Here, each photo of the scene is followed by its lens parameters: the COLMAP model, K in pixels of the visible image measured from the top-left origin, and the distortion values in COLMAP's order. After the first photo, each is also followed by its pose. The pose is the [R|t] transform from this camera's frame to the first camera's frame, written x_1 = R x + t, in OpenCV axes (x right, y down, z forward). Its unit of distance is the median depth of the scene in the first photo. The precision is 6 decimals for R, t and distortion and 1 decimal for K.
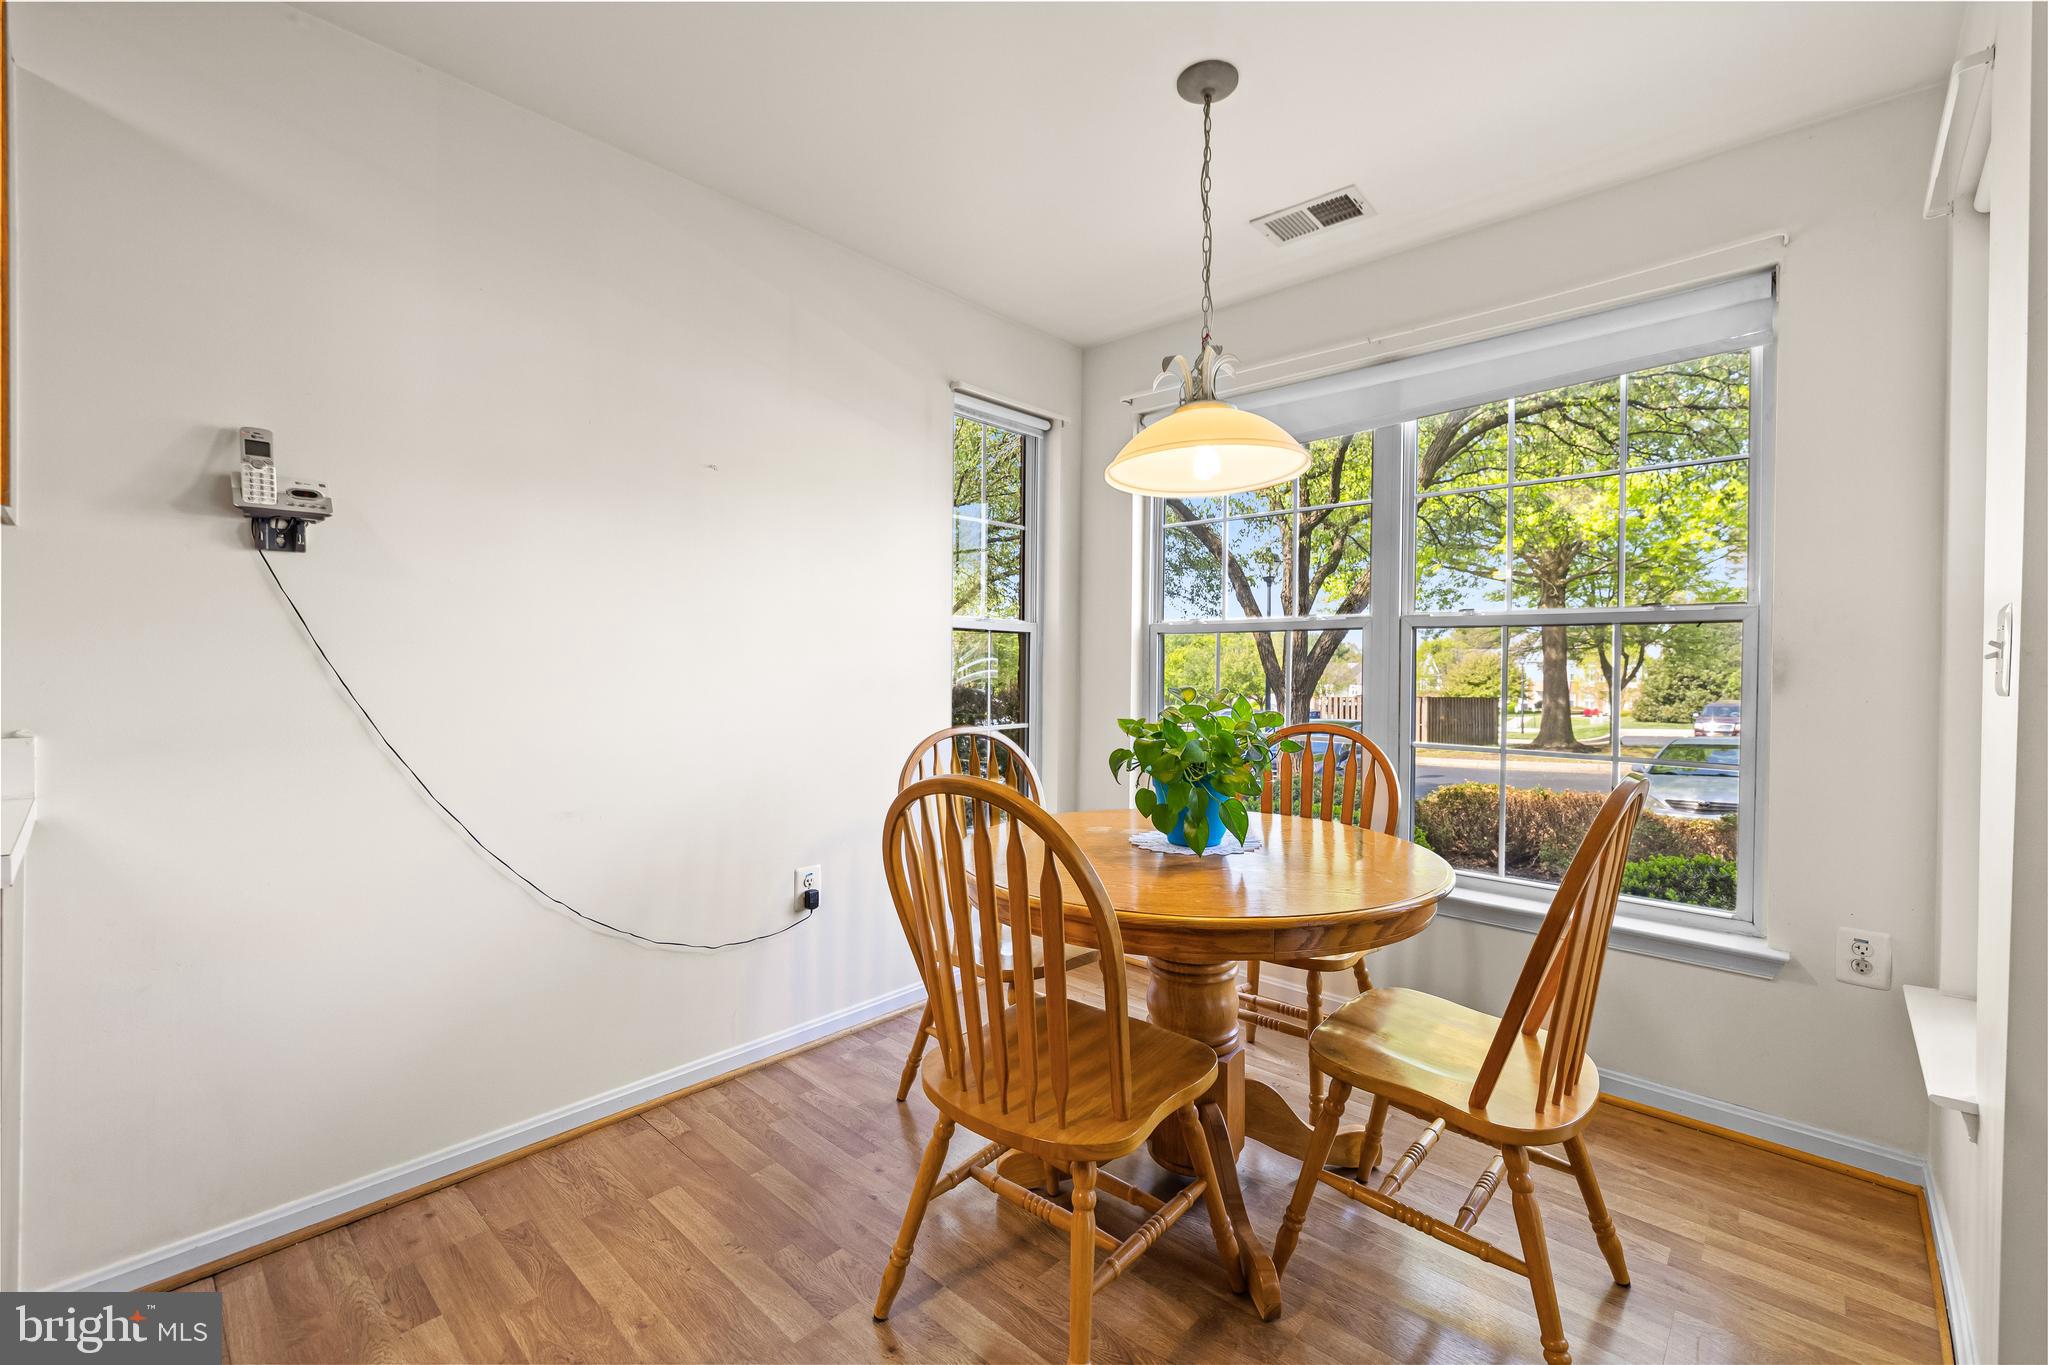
lens RADIAL K [[860.1, 0, 1028.4], [0, 860.1, 671.9], [0, 0, 1]] dist [-0.000994, 0.000040]
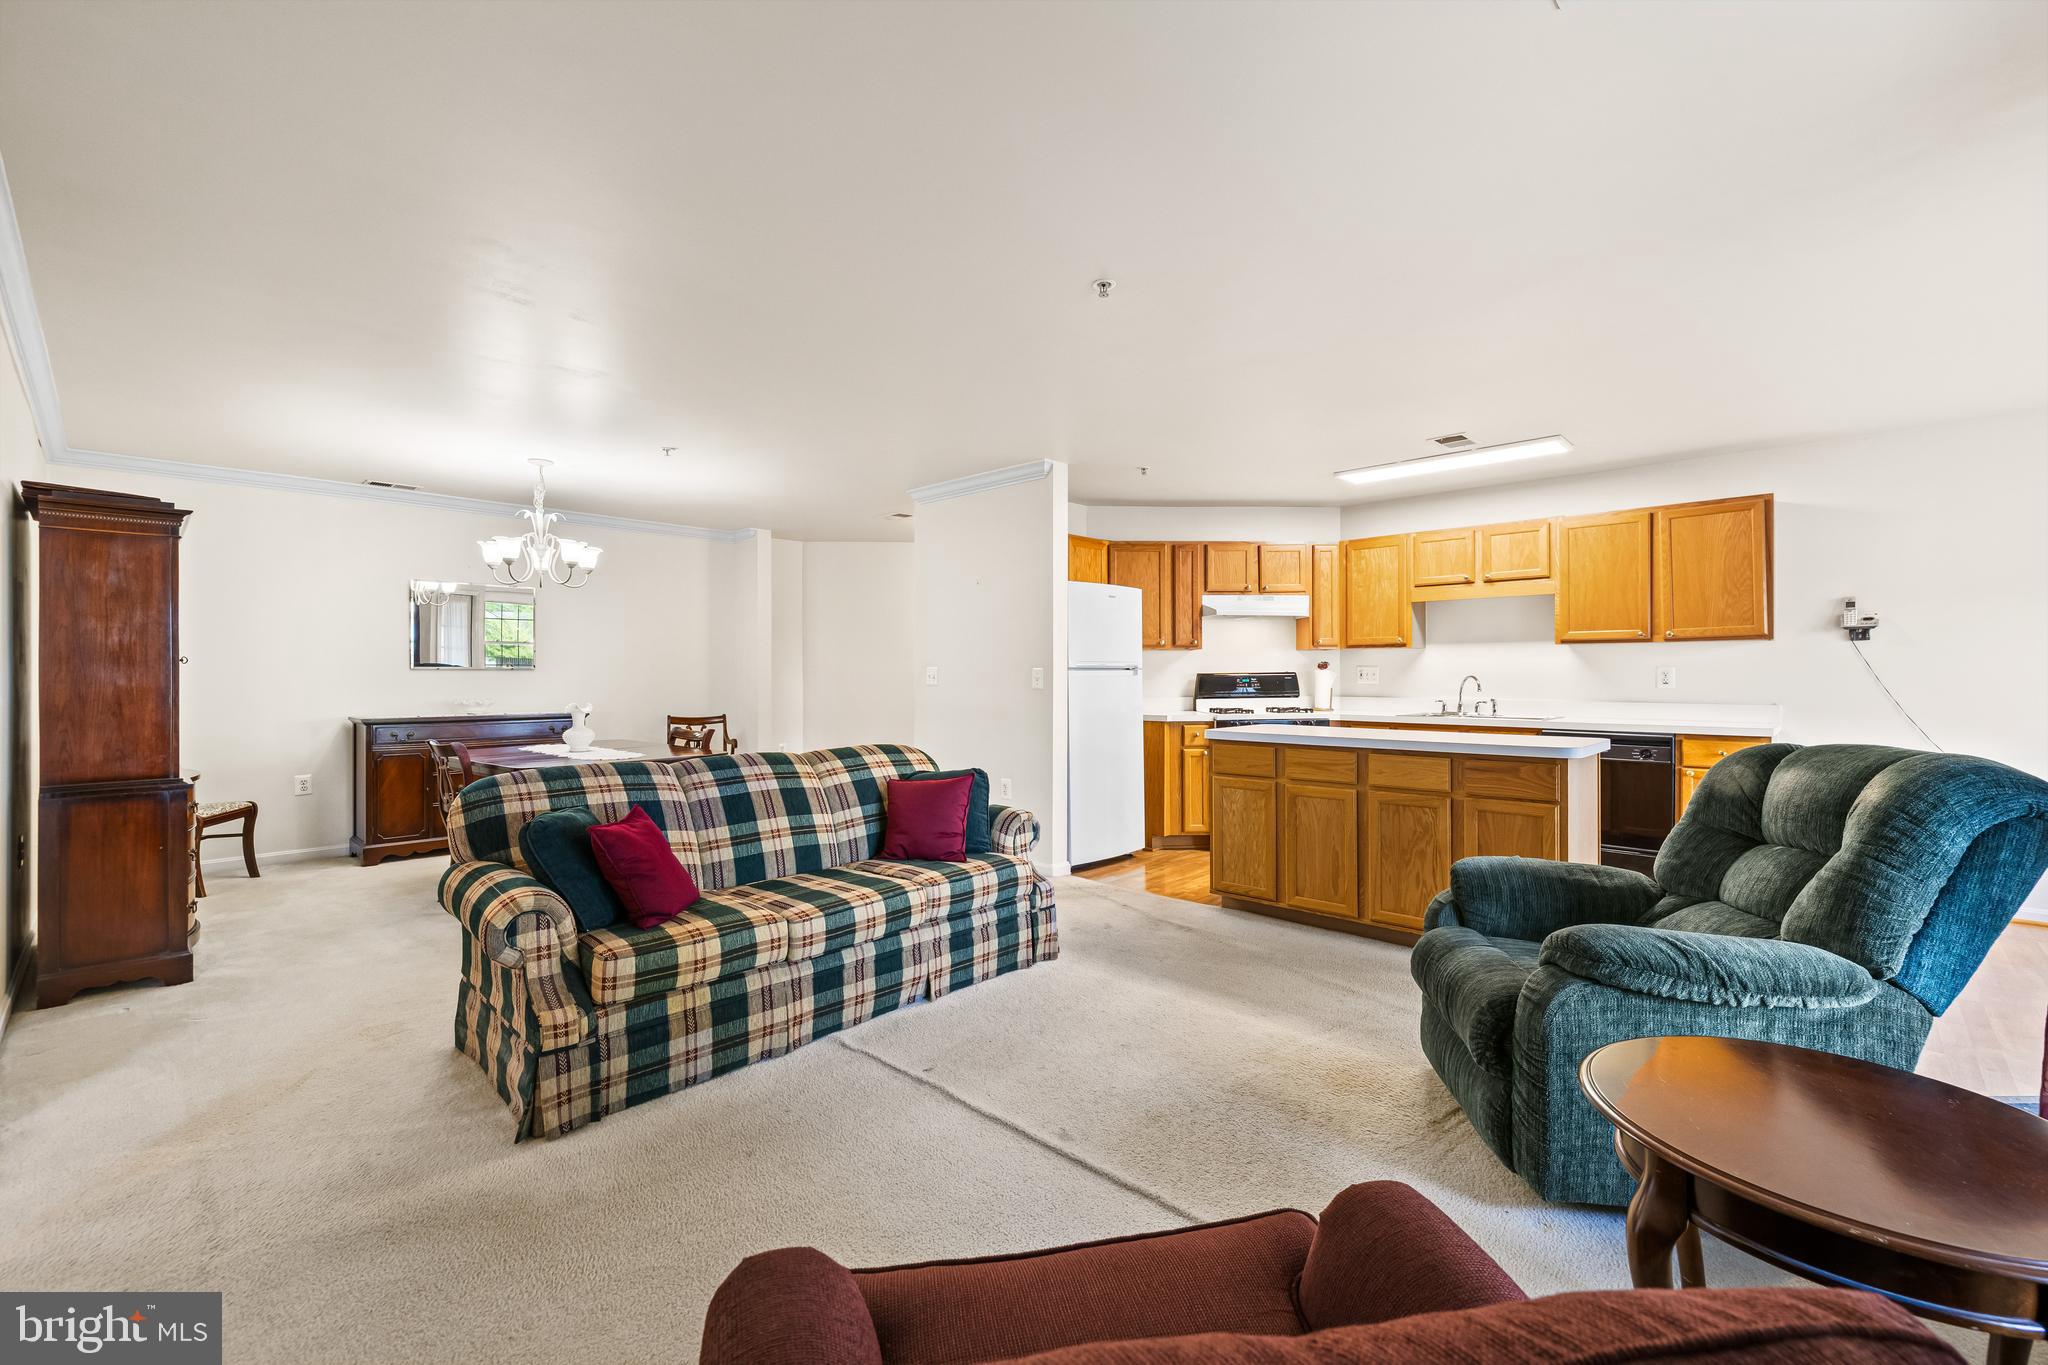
lens RADIAL K [[858.8, 0, 1028.1], [0, 858.8, 673.4], [0, 0, 1]] dist [0.002560, 0.000379]
pose [[-0.020468, -0.009800, -0.999742, 1.226654], [-0.005761, 0.999937, -0.009684, 0.002313], [0.999774, 0.005562, -0.020523, -1.011601]]
